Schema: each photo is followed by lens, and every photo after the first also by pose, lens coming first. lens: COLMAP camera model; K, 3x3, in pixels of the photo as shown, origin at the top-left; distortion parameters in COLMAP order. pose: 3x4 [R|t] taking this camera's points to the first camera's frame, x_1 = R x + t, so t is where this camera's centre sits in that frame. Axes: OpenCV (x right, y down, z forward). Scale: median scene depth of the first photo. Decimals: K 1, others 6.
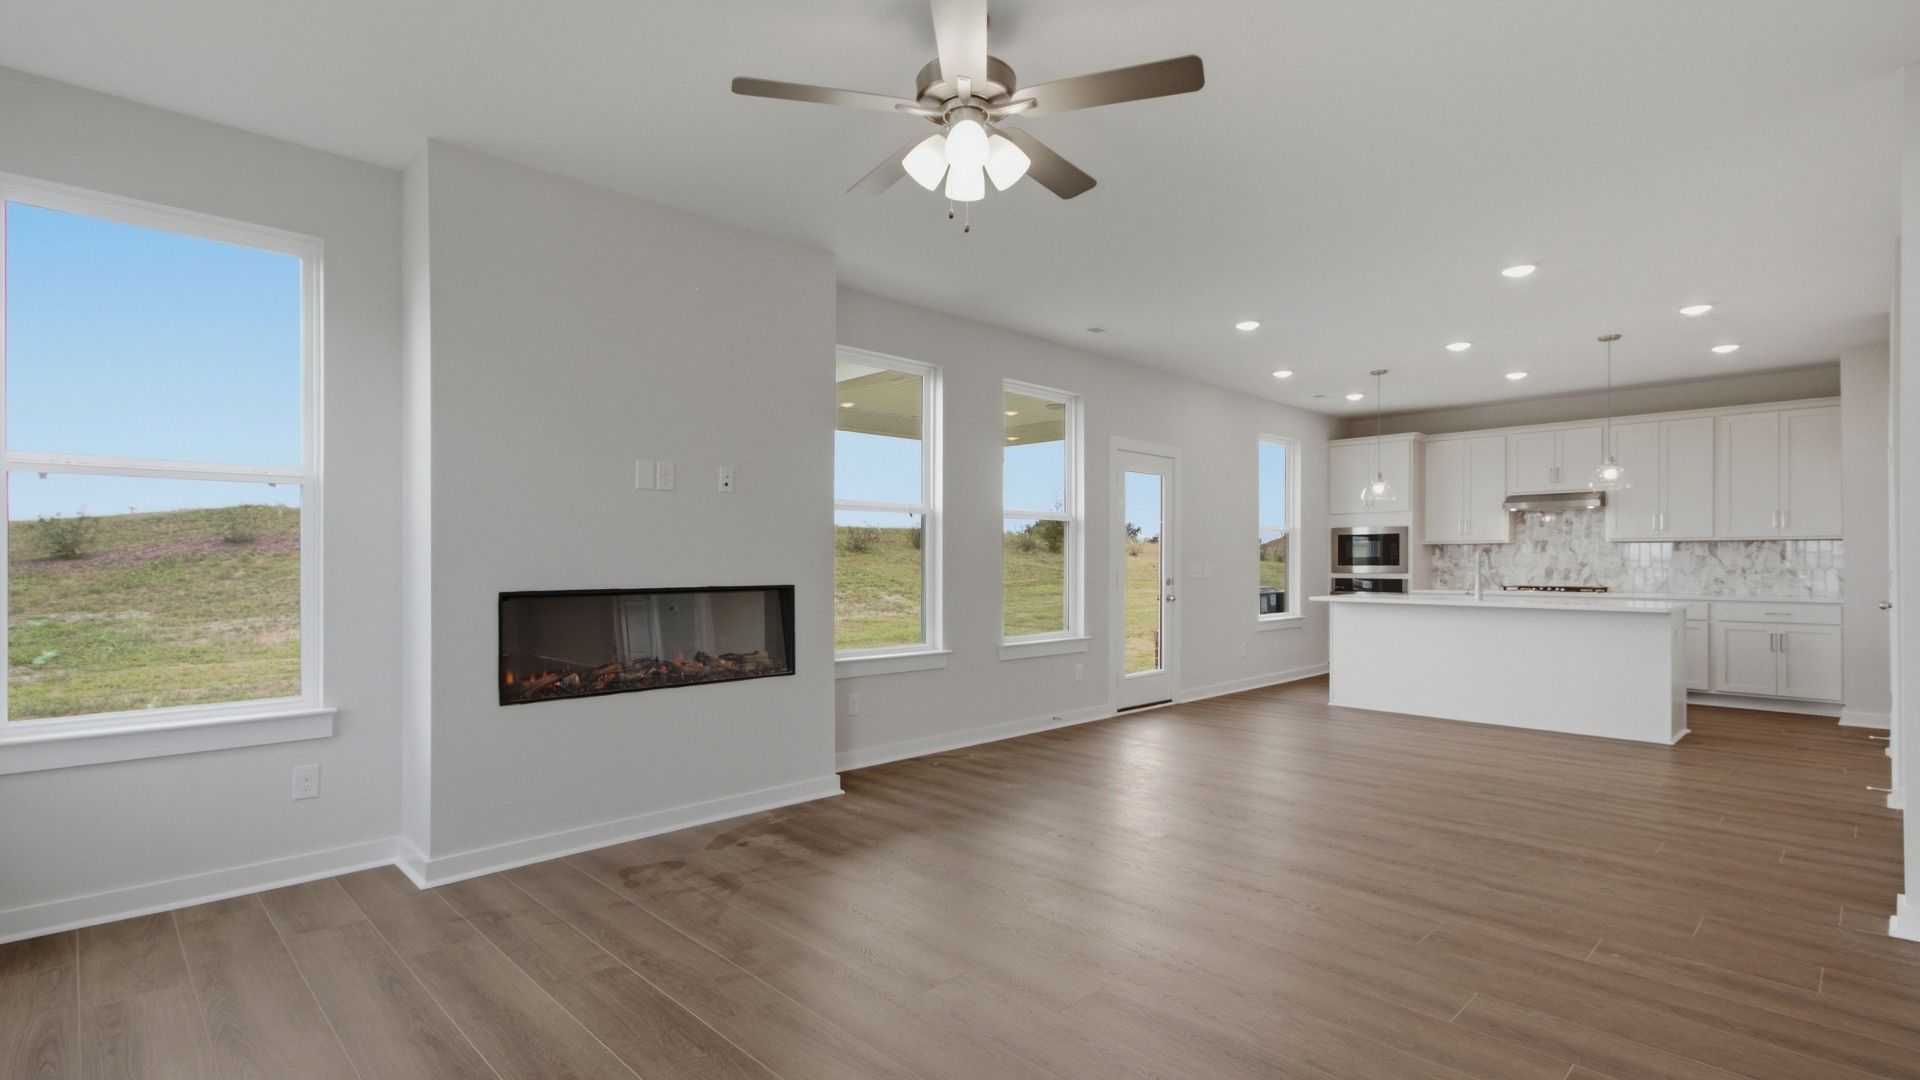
lens RADIAL K [[938.2, 0, 922.2], [0, 938.2, 555.4], [0, 0, 1]] dist [-0.015915, 0.006550]
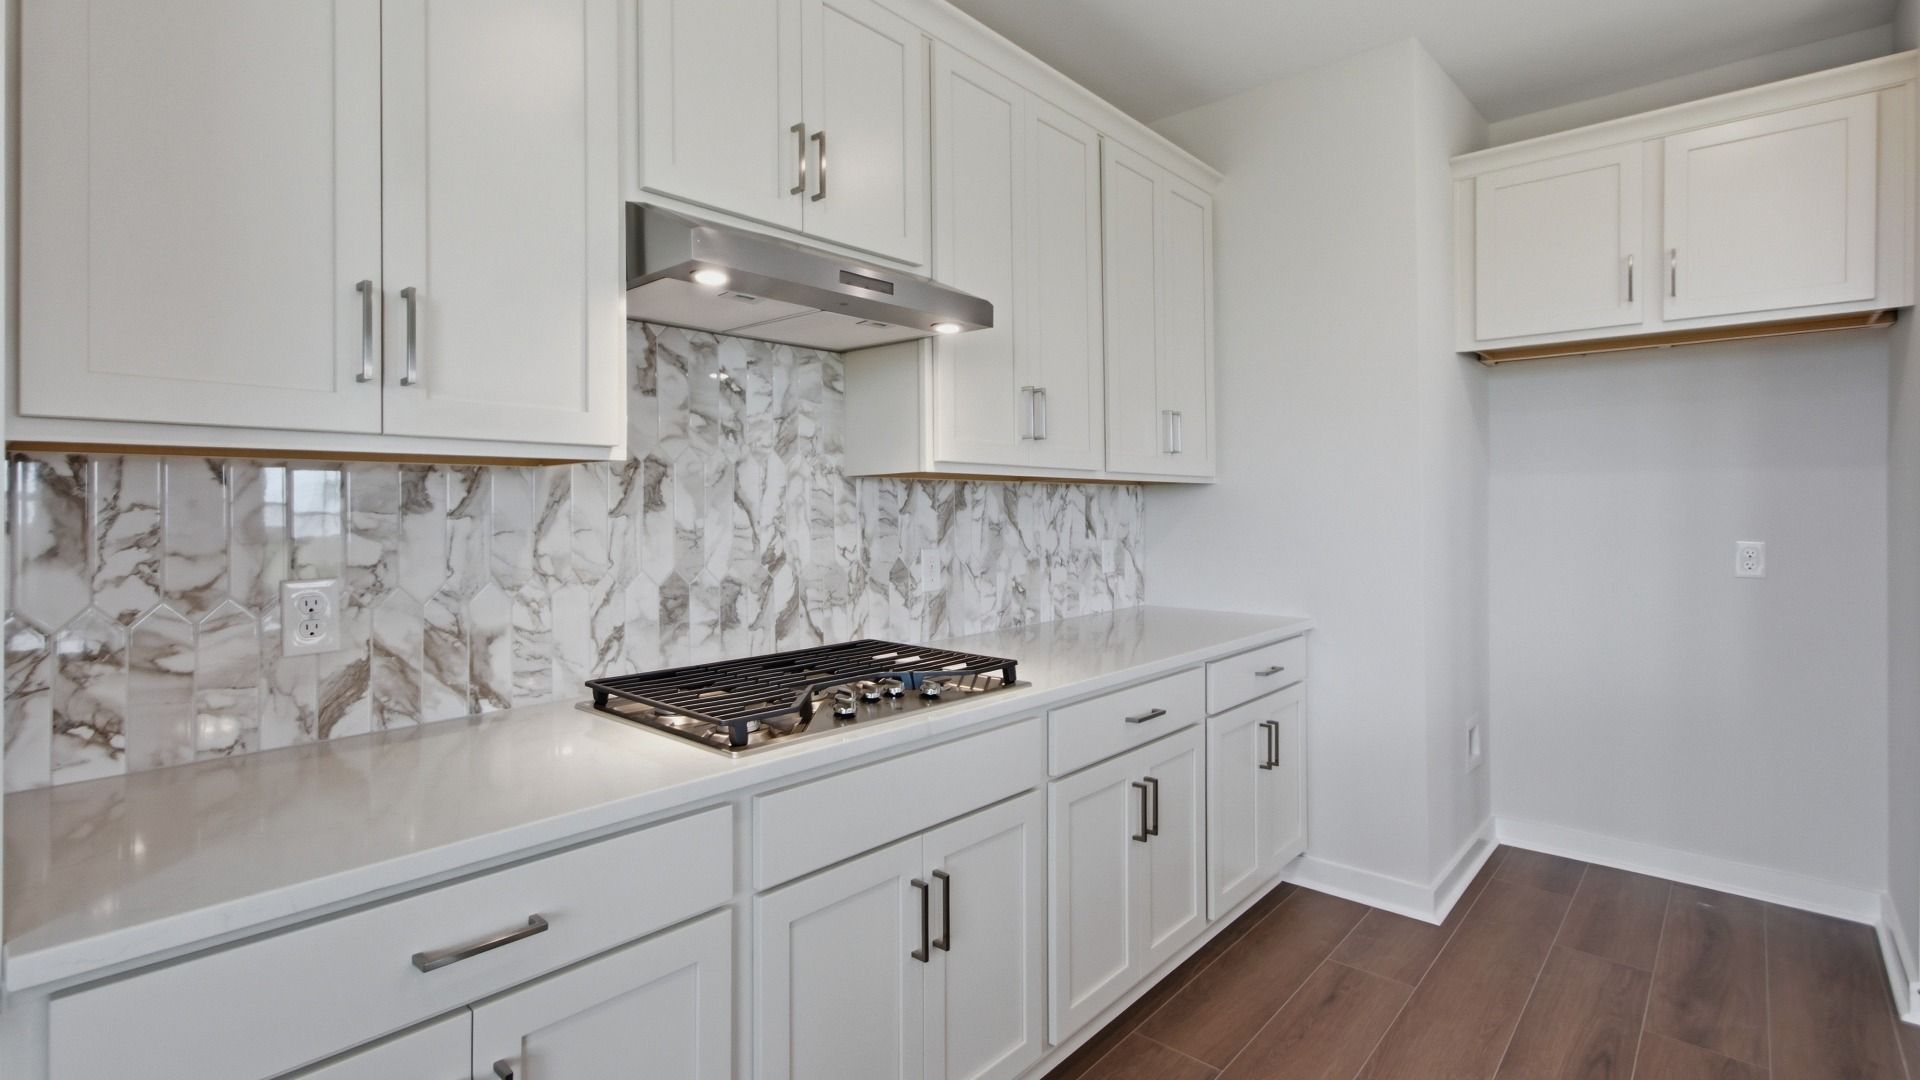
lens RADIAL K [[938.2, 0, 1042.0], [0, 938.2, 504.1], [0, 0, 1]] dist [-0.015915, 0.006550]
pose [[-0.078881, 0.004325, 0.996875, 0.444738], [-0.003161, 0.999984, -0.004589, -0.004472], [-0.996879, -0.003513, -0.078866, 0.937293]]
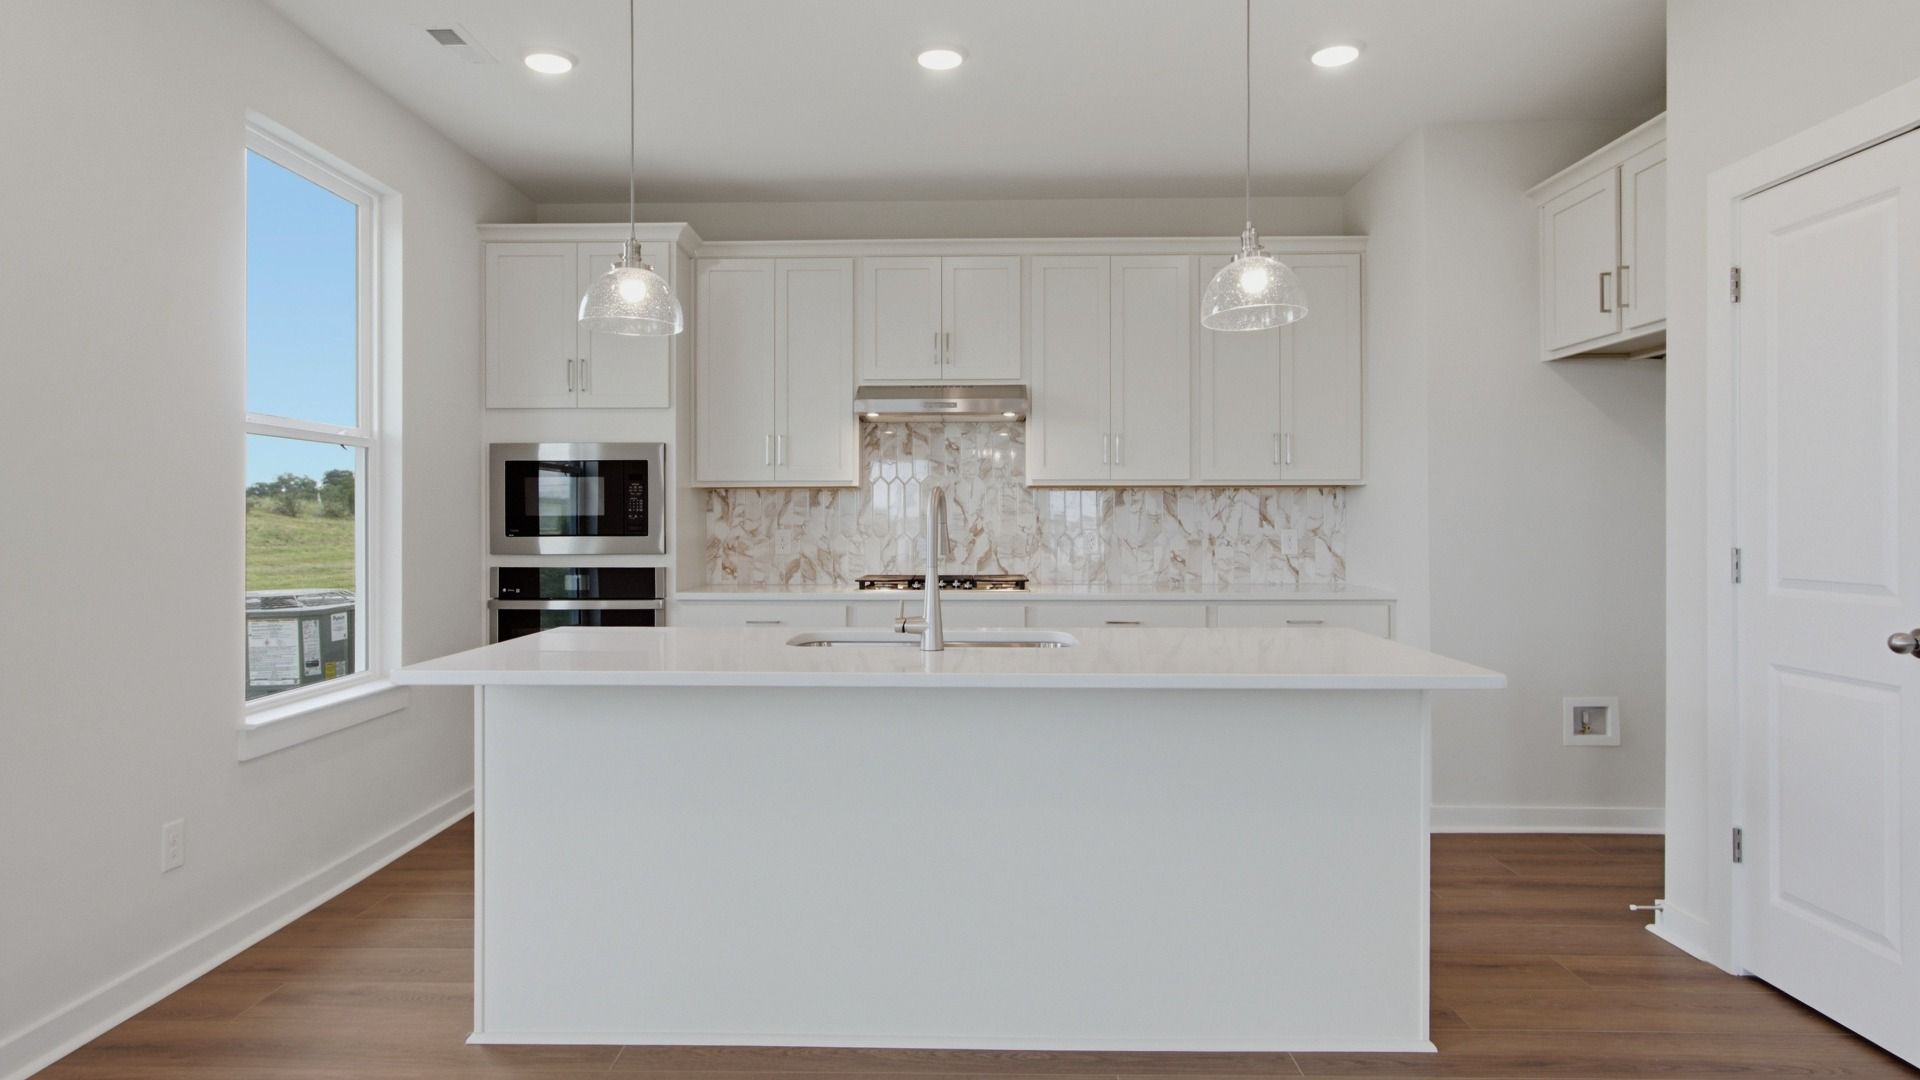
lens RADIAL K [[1194.4, 0, 934.8], [0, 1194.4, 528.9], [0, 0, 1]] dist [-0.007973, 0.010728]
pose [[0.722595, -0.005401, 0.691251, 0.240563], [-0.001321, 0.999957, 0.009194, 0.002573], [-0.691271, -0.007556, 0.722556, 0.540086]]
